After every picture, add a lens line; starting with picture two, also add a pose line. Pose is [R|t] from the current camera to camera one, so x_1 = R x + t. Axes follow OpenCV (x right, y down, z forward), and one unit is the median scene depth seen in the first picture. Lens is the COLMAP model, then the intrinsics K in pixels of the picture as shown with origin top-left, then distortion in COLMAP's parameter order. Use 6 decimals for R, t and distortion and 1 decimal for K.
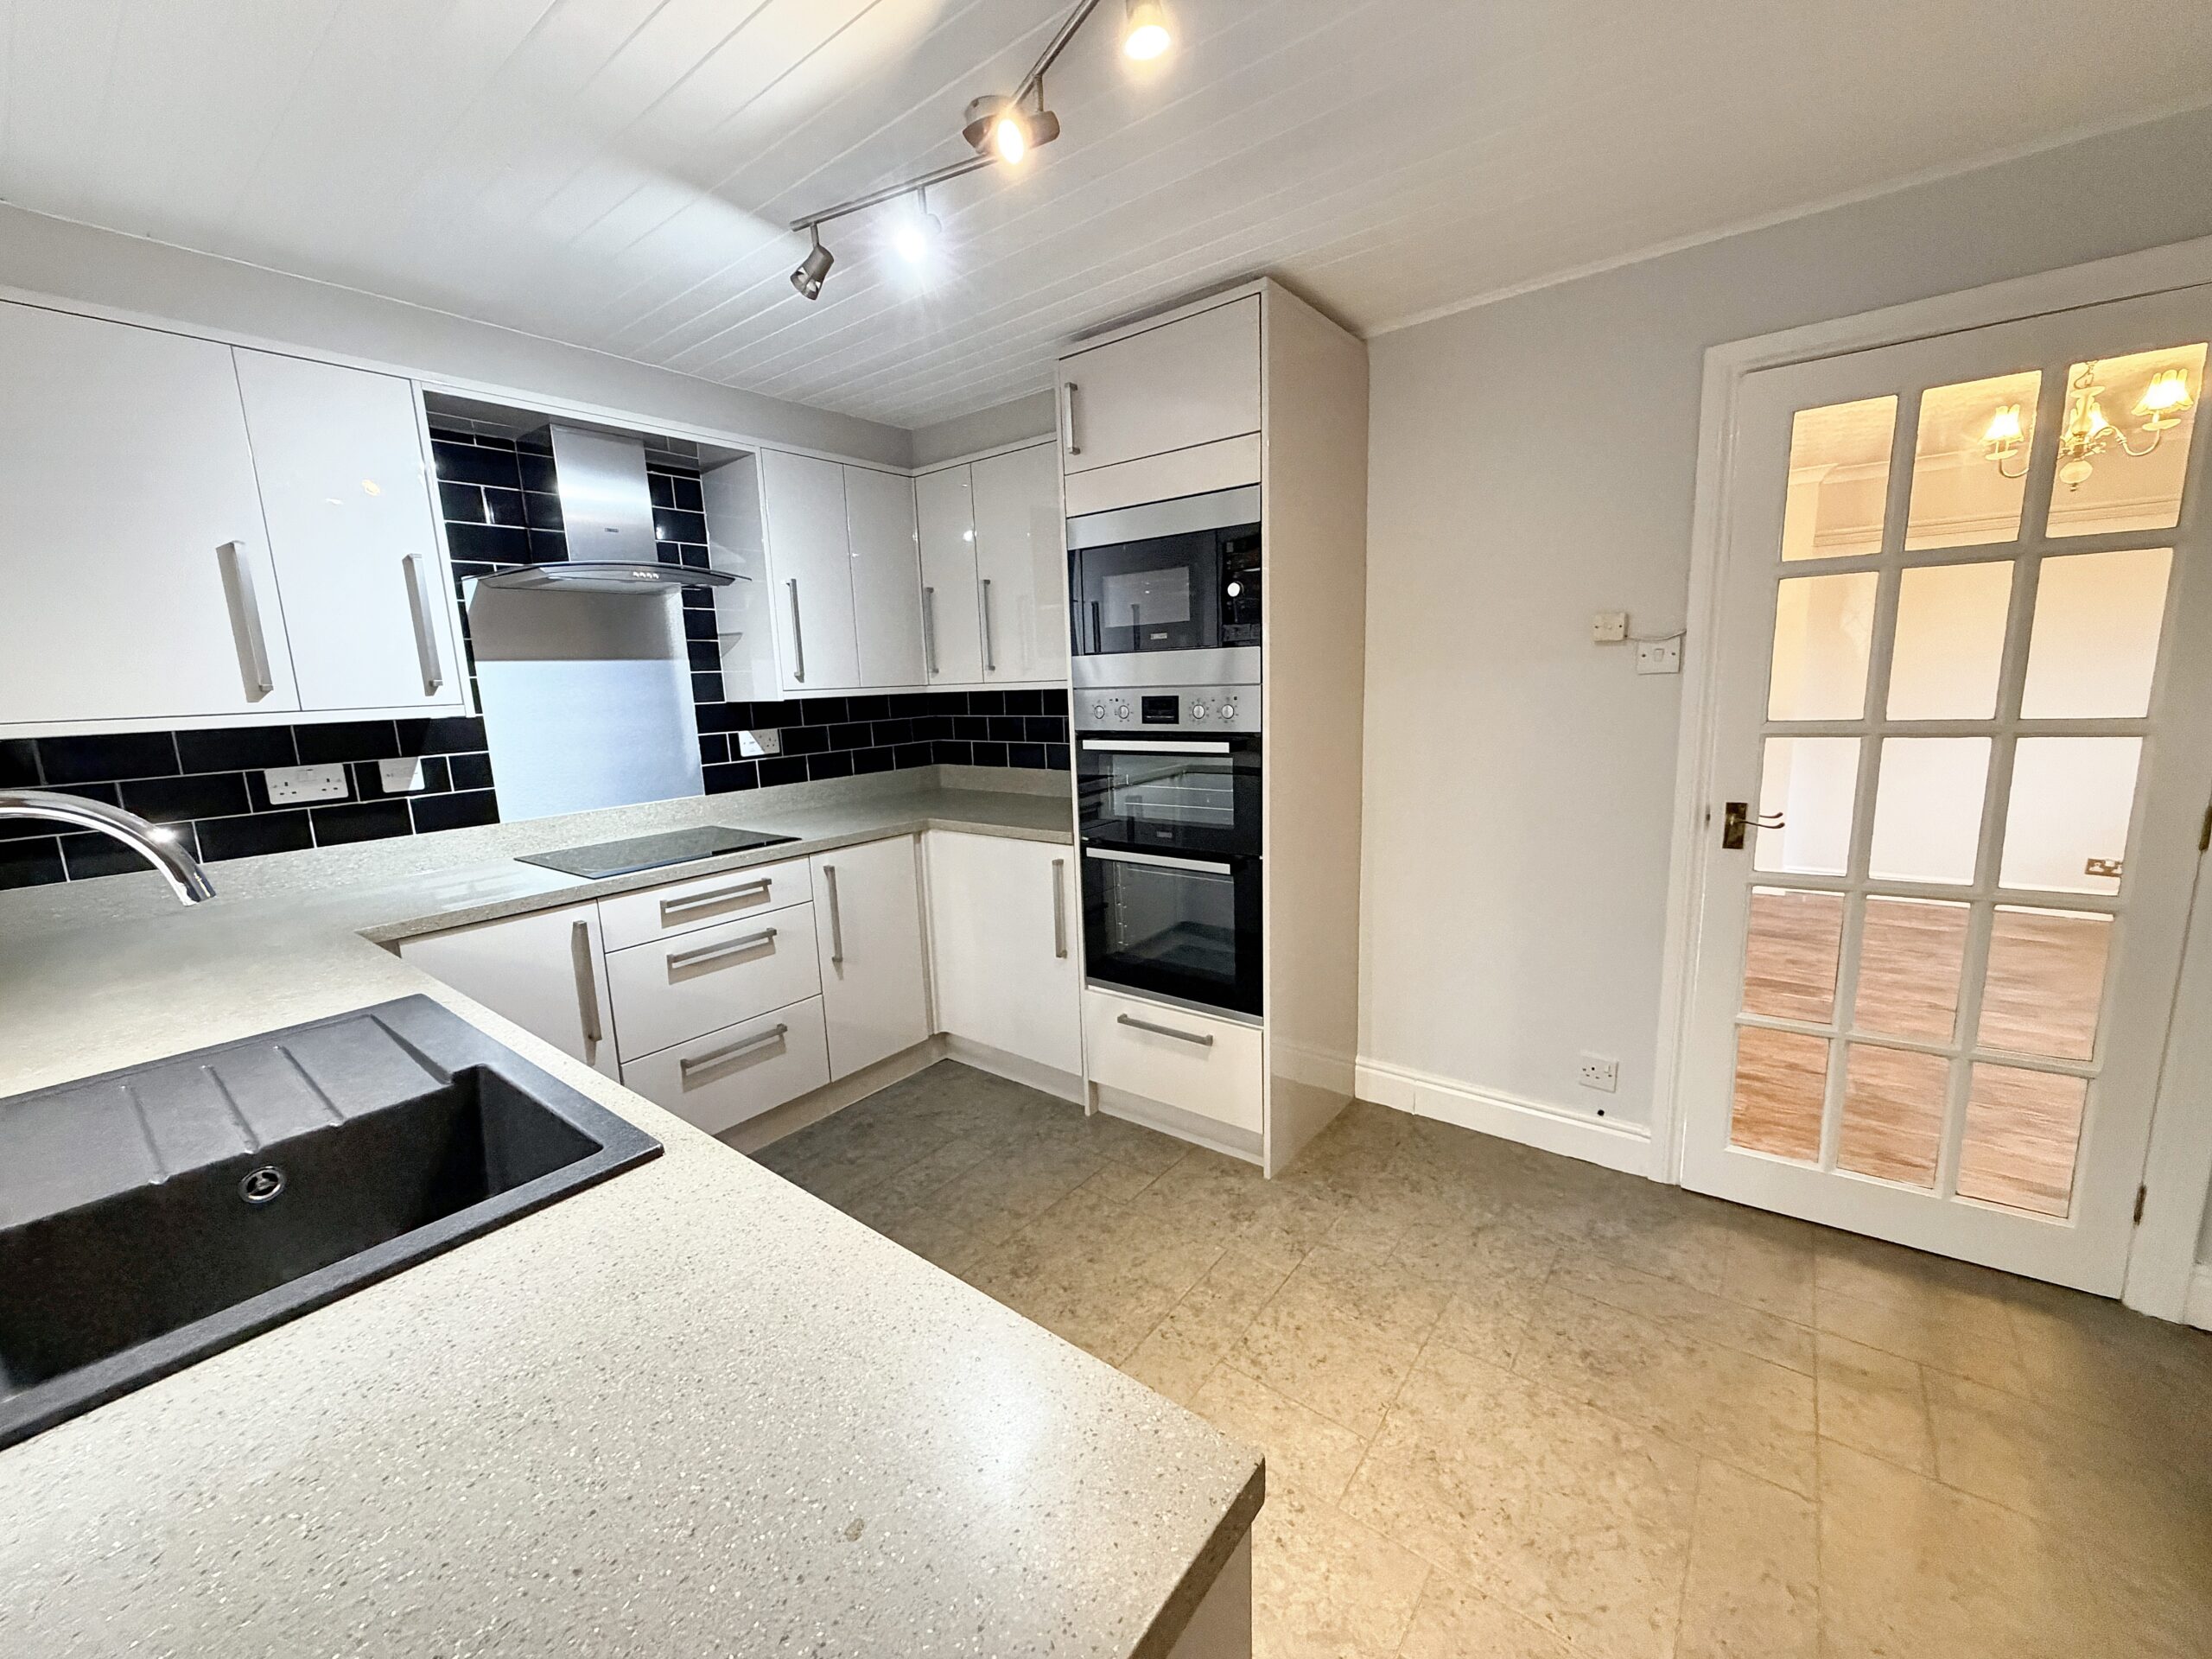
lens RADIAL K [[879.8, 0, 1098.6], [0, 879.8, 827.6], [0, 0, 1]] dist [-0.000611, 0.000098]
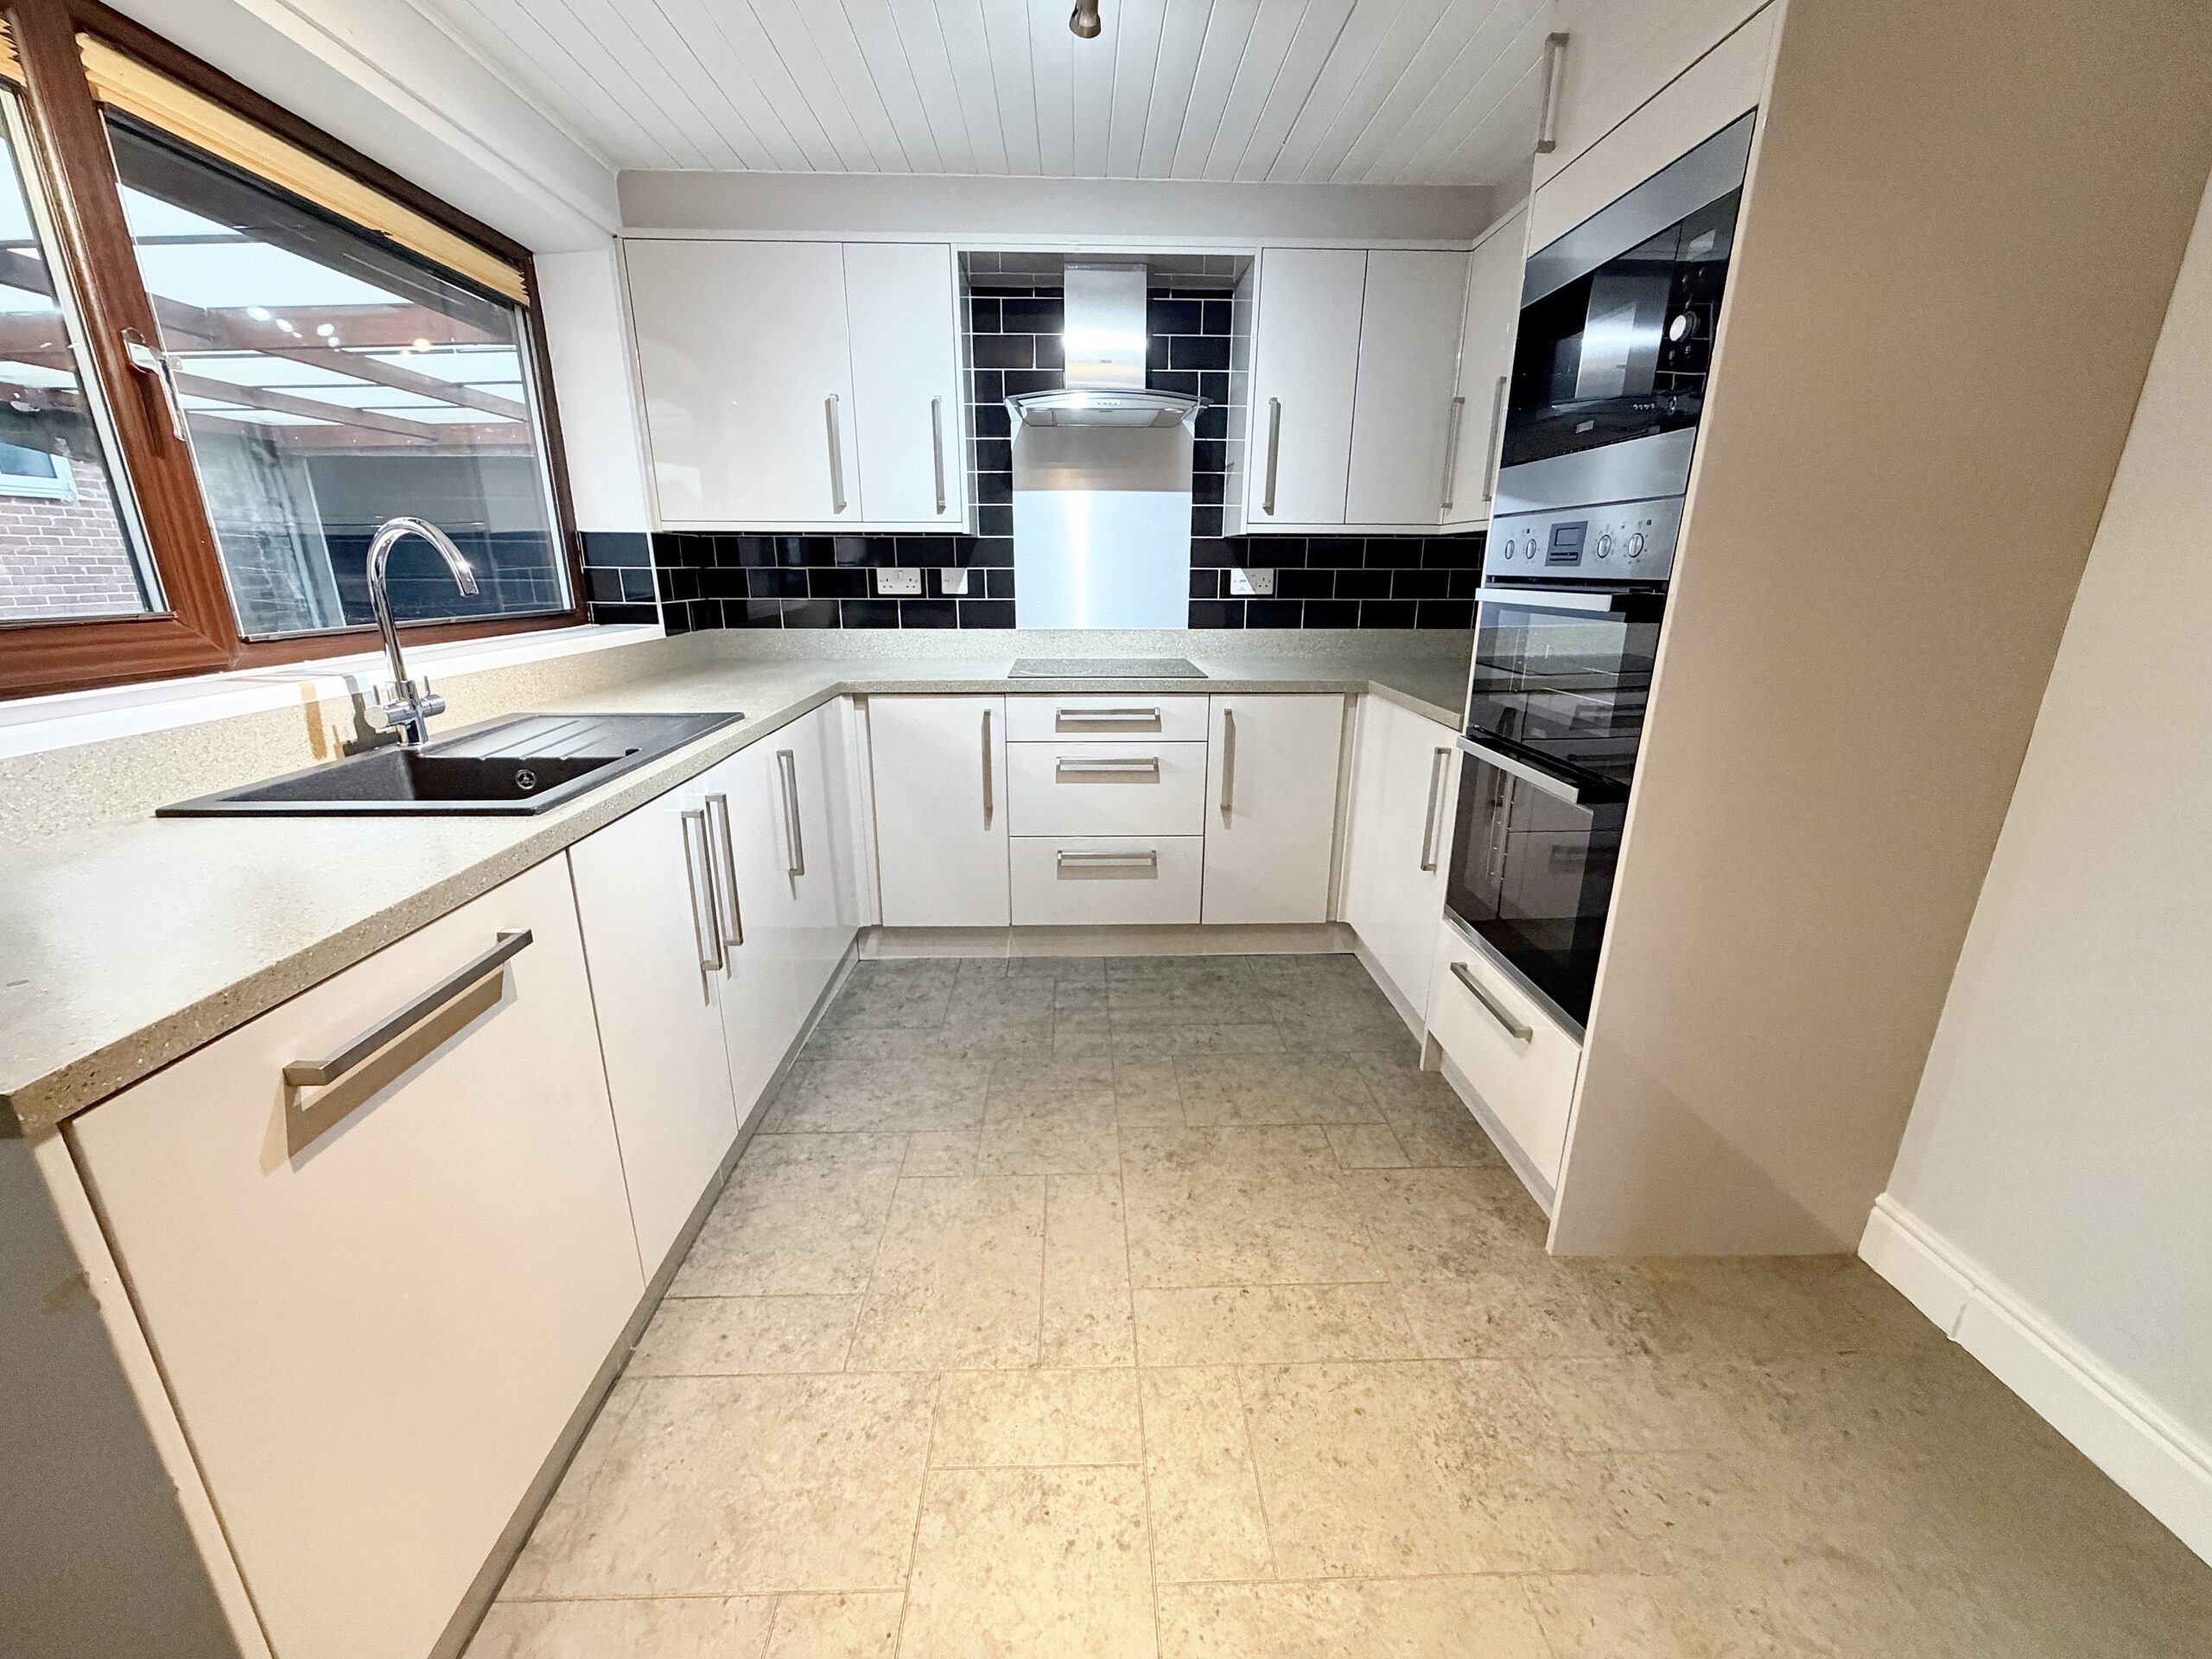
lens RADIAL K [[879.8, 0, 1095.5], [0, 879.8, 830.2], [0, 0, 1]] dist [-0.000611, 0.000098]
pose [[0.634307, 0.260535, -0.727857, 0.392784], [-0.157664, 0.965310, 0.208131, -0.007508], [0.756833, -0.017262, 0.653380, 0.296634]]
